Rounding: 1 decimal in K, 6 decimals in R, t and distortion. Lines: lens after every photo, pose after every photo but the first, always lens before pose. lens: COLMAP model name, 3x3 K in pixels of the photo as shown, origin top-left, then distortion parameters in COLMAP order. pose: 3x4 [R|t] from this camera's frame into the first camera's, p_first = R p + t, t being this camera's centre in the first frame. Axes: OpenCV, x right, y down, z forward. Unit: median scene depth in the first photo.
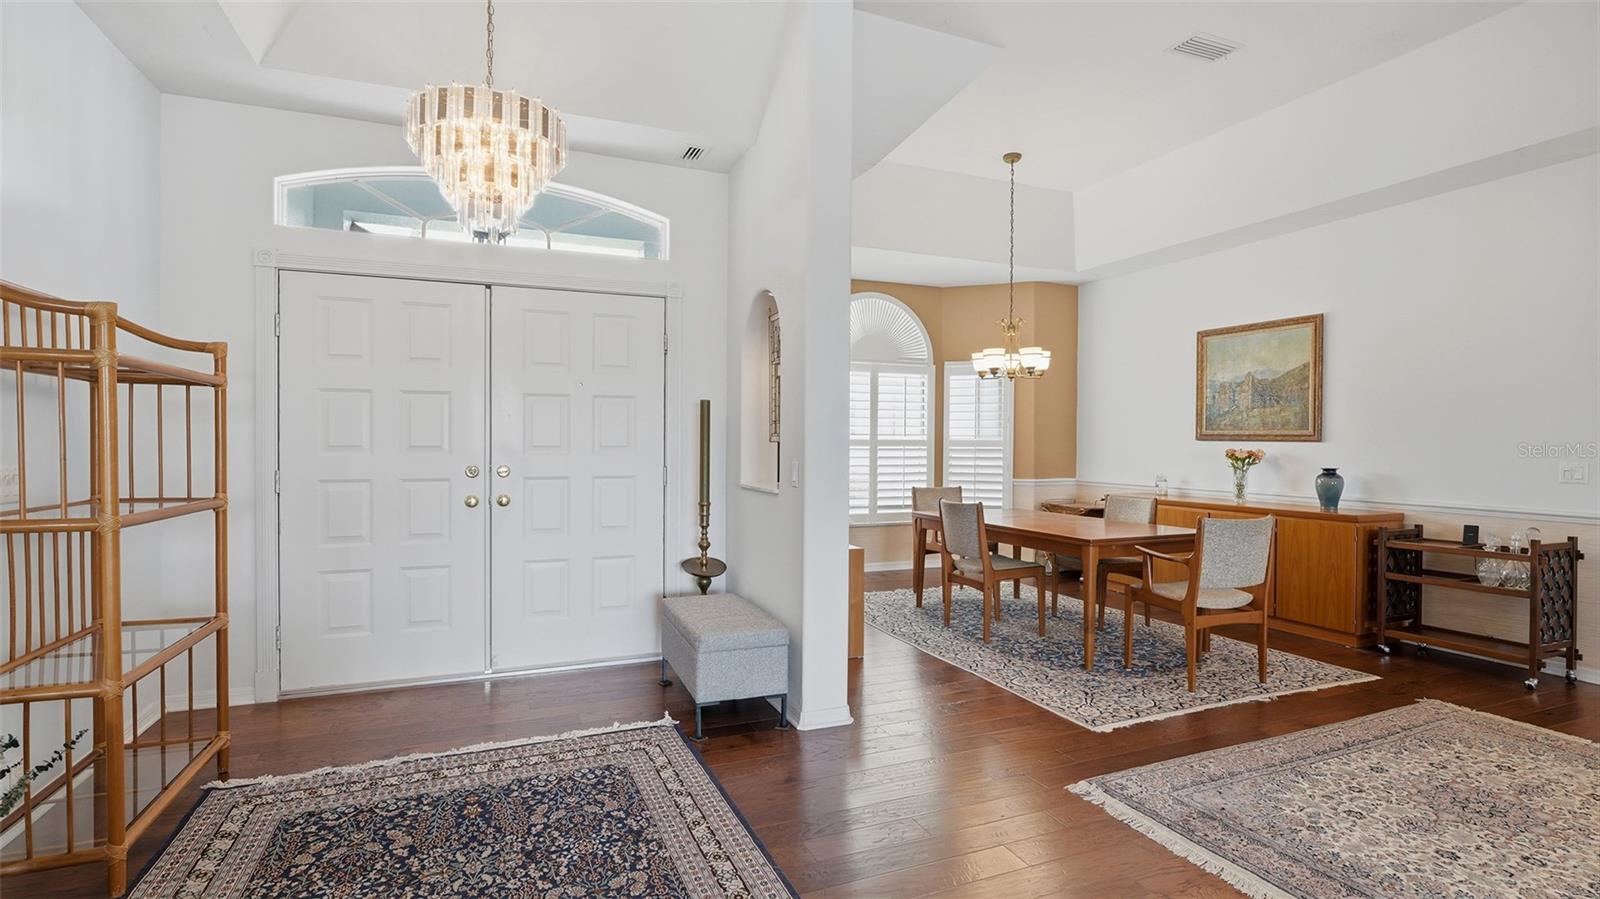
lens RADIAL K [[751.6, 0, 800.0], [0, 751.6, 449.5], [0, 0, 1]] dist [-0.002804, -0.000738]
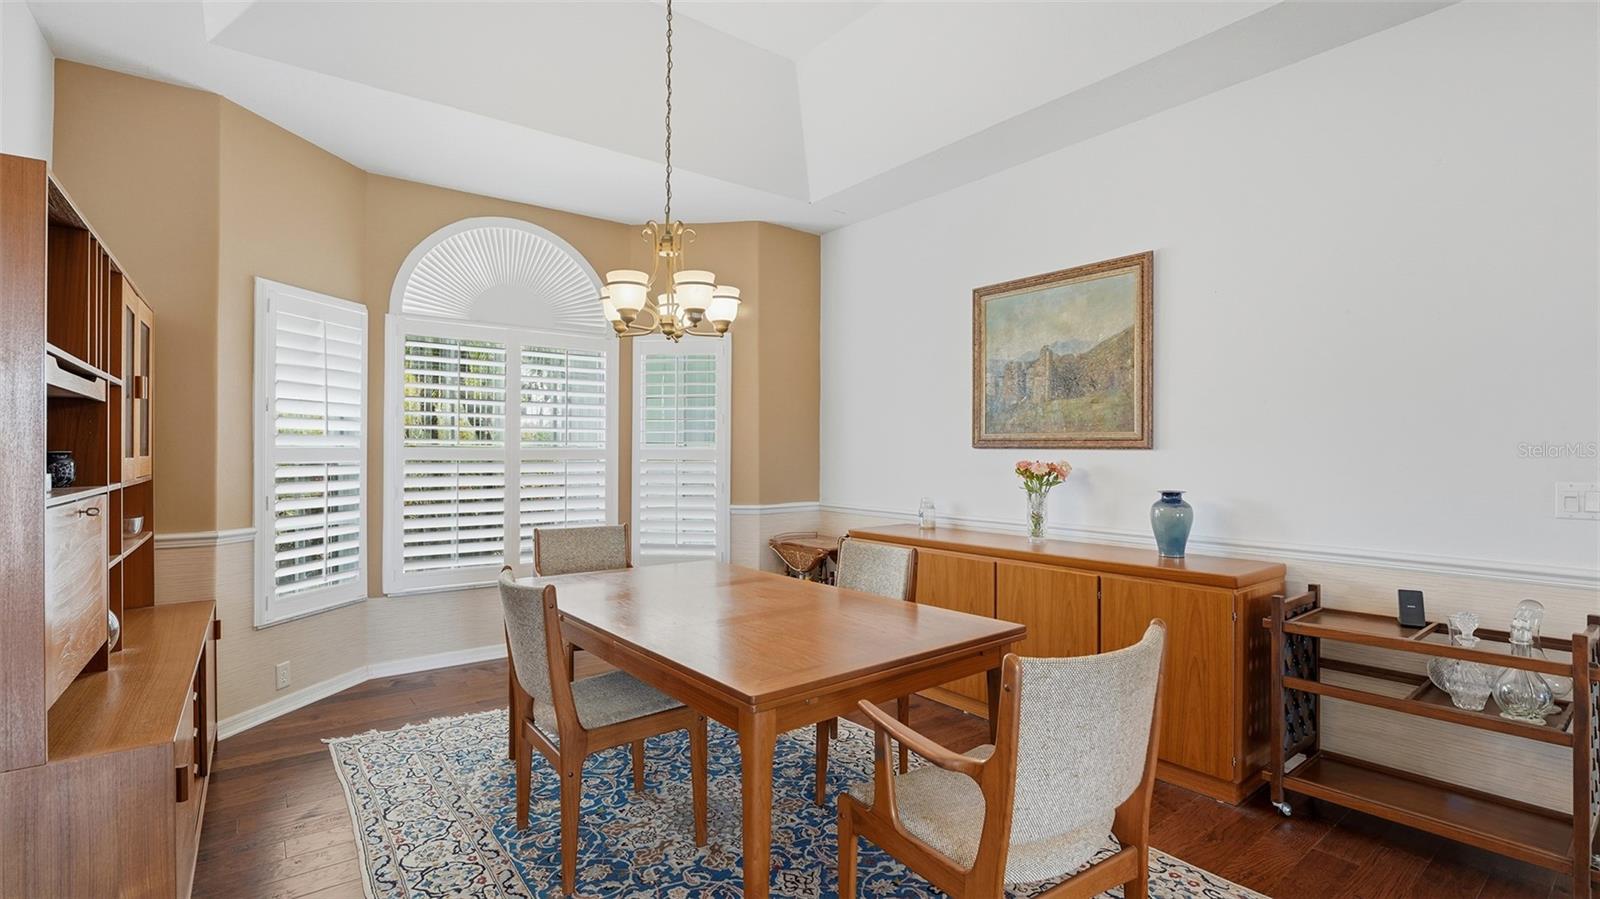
lens RADIAL K [[706.4, 0, 800.0], [0, 706.4, 449.5], [0, 0, 1]] dist [0.000877, 0.000099]
pose [[0.965872, -0.001791, 0.259015, 0.237459], [0.005731, 0.999879, -0.014457, -0.002890], [-0.258957, 0.015448, 0.965765, 0.477464]]
